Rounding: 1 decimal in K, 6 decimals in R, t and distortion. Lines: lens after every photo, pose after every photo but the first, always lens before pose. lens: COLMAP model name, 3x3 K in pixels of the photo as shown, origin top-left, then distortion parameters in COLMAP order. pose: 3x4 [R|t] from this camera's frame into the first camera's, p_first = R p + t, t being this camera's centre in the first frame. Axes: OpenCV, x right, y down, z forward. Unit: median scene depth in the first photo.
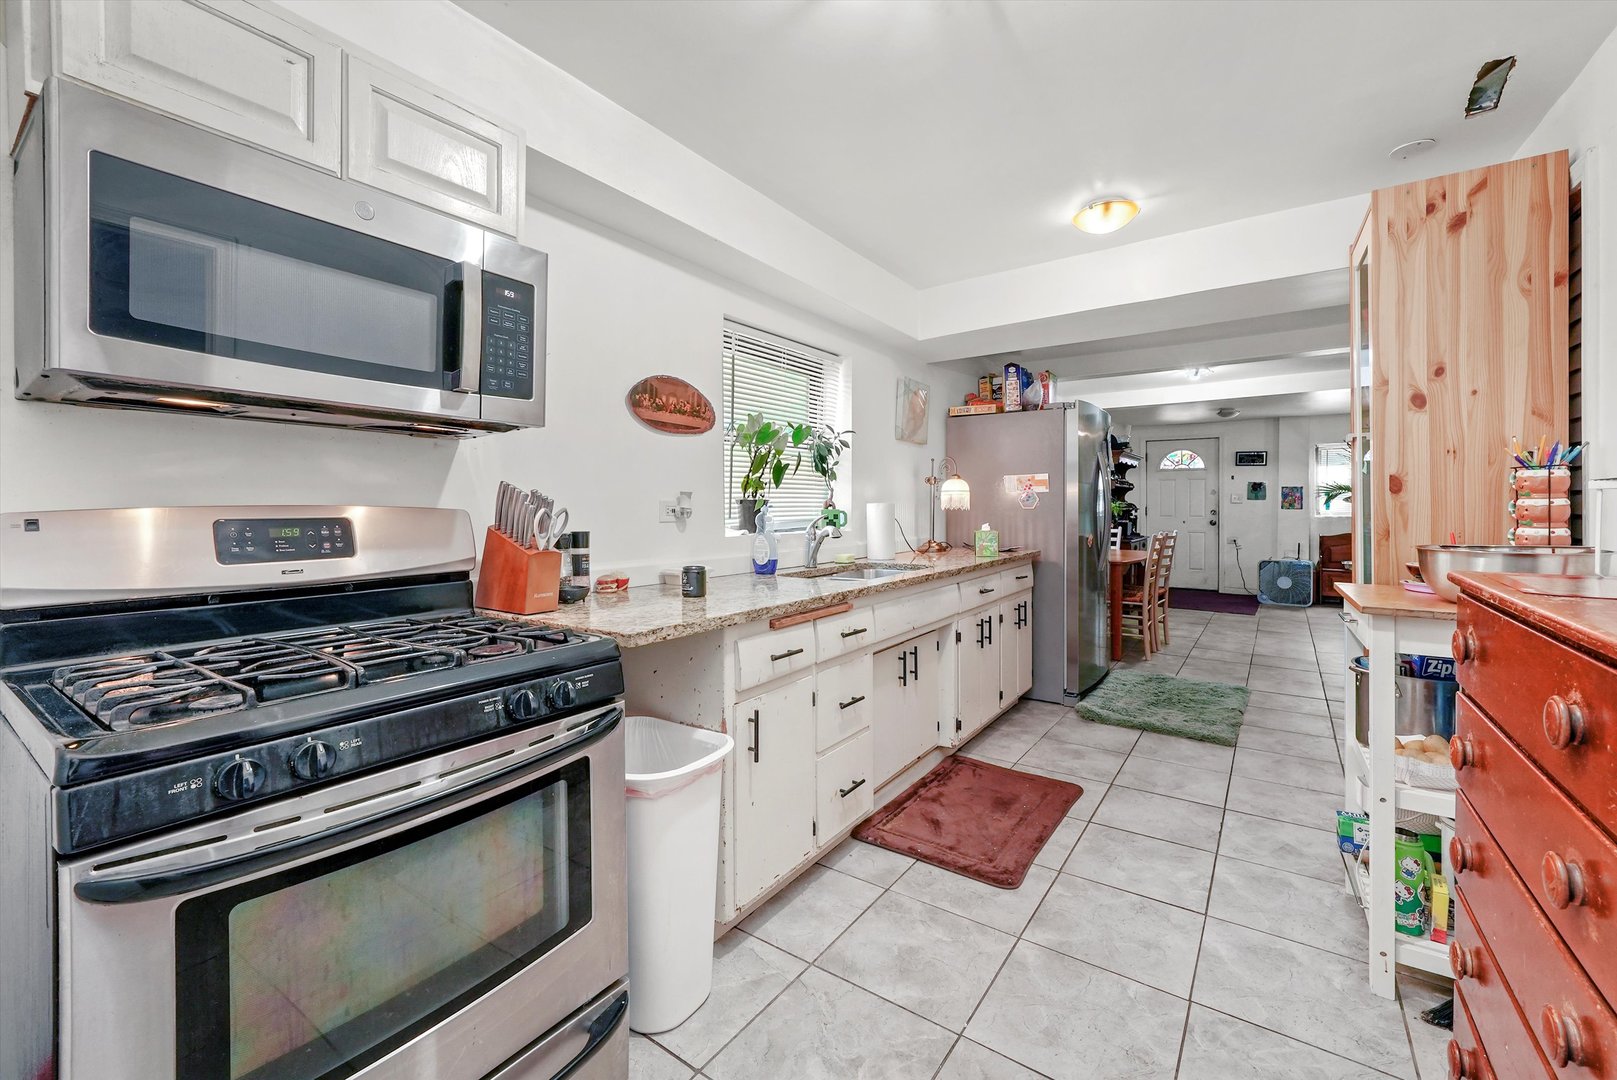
lens RADIAL K [[663.4, 0, 812.2], [0, 663.4, 508.9], [0, 0, 1]] dist [-0.001825, -0.000127]
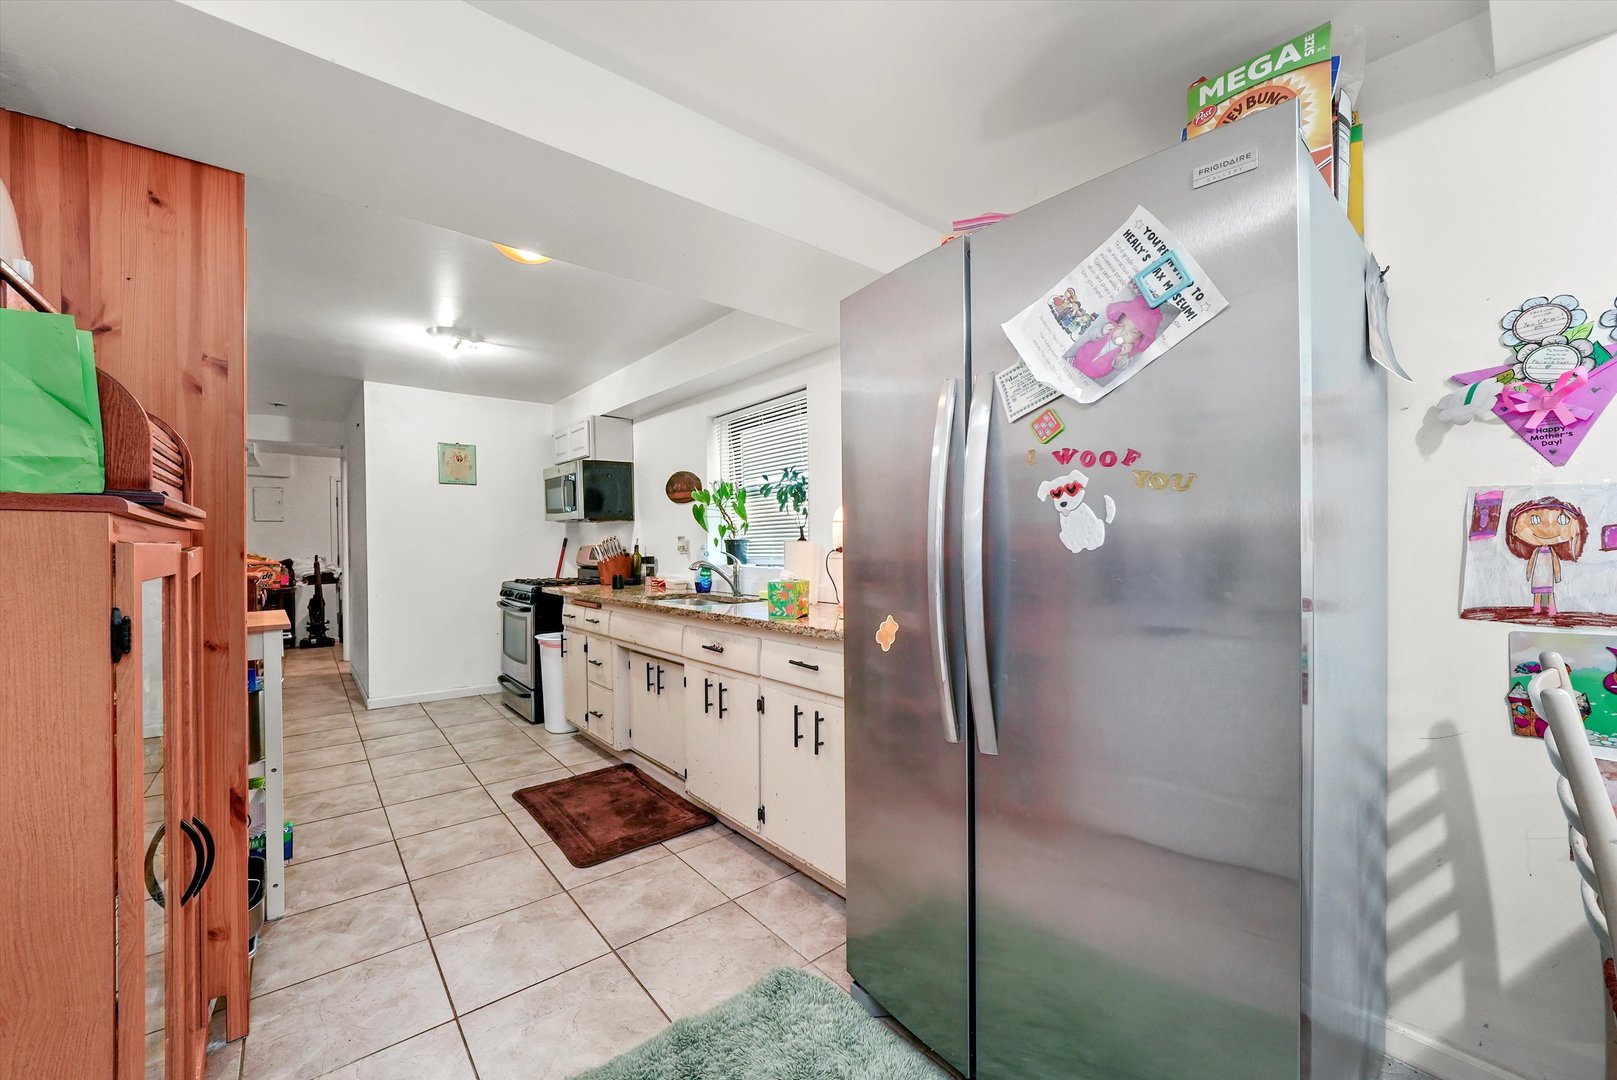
lens RADIAL K [[630.6, 0, 803.5], [0, 630.6, 545.1], [0, 0, 1]] dist [-0.001655, 0.000010]
pose [[-0.272780, 0.006625, -0.962054, 1.358413], [0.004441, 0.999974, 0.005626, -0.011930], [0.962066, -0.002738, -0.272803, 1.824617]]
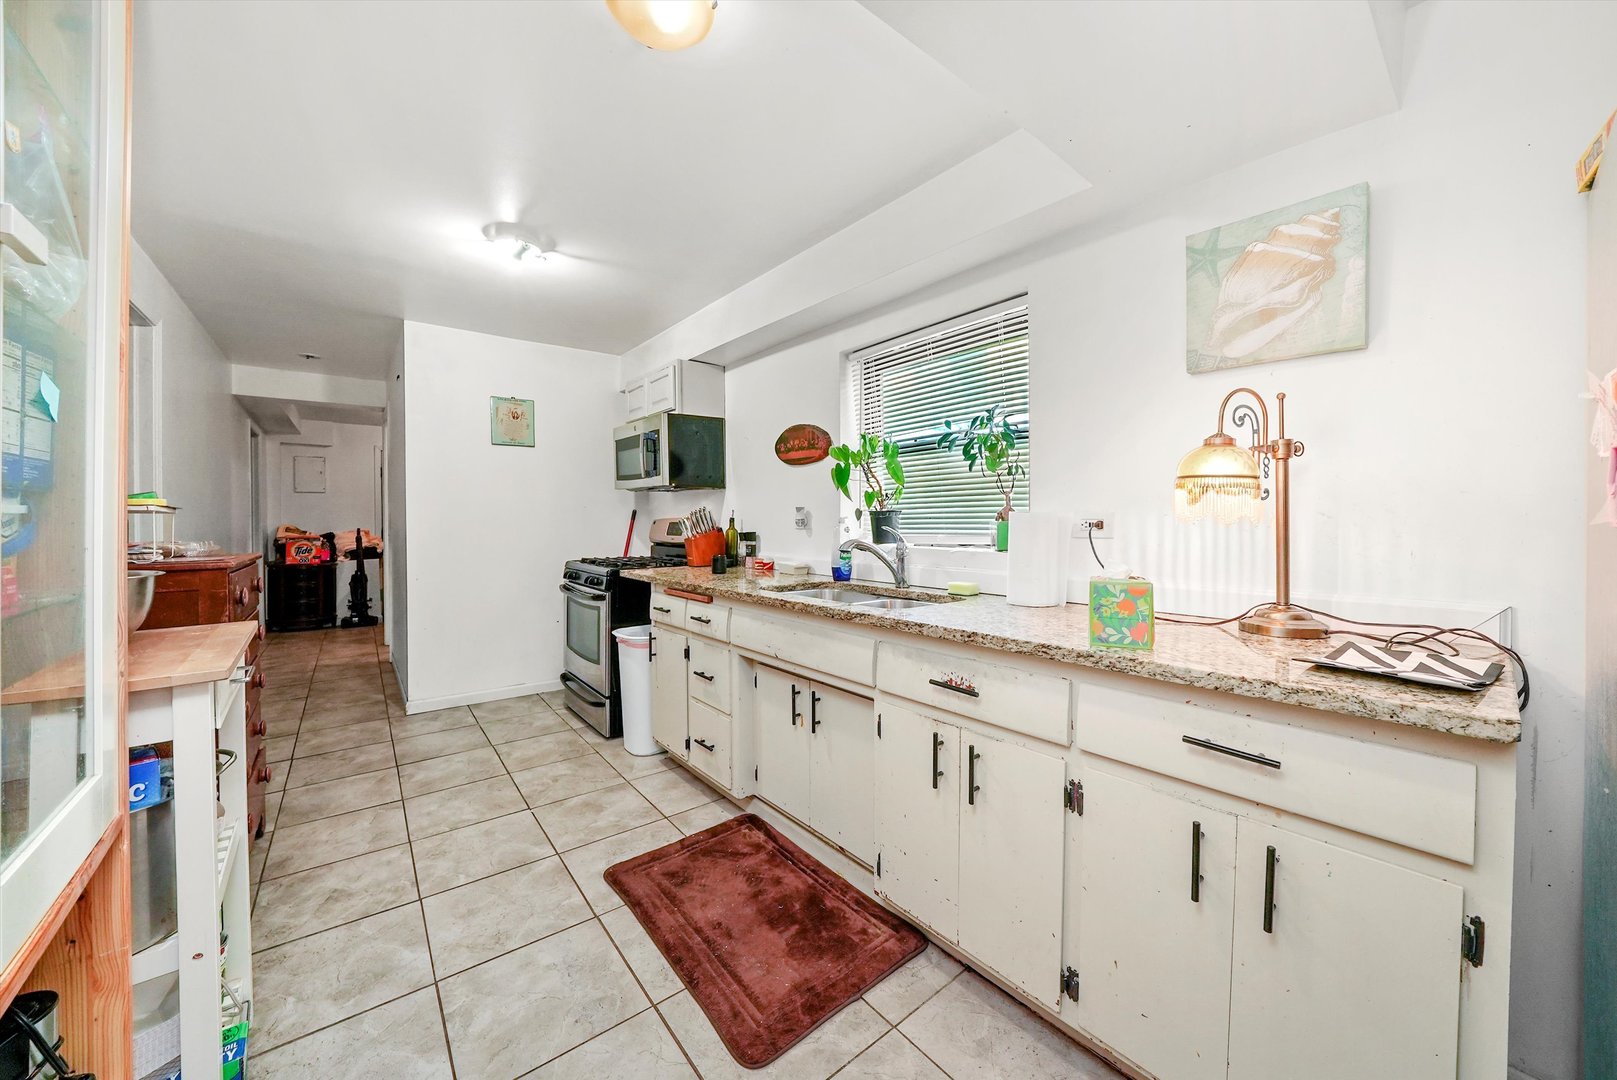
lens RADIAL K [[582.7, 0, 814.5], [0, 582.7, 517.8], [0, 0, 1]] dist [-0.016274, -0.000116]
pose [[-0.277002, 0.003206, -0.960864, 0.986210], [0.002131, 0.999994, 0.002722, -0.007513], [0.960867, -0.001294, -0.277007, 1.411648]]
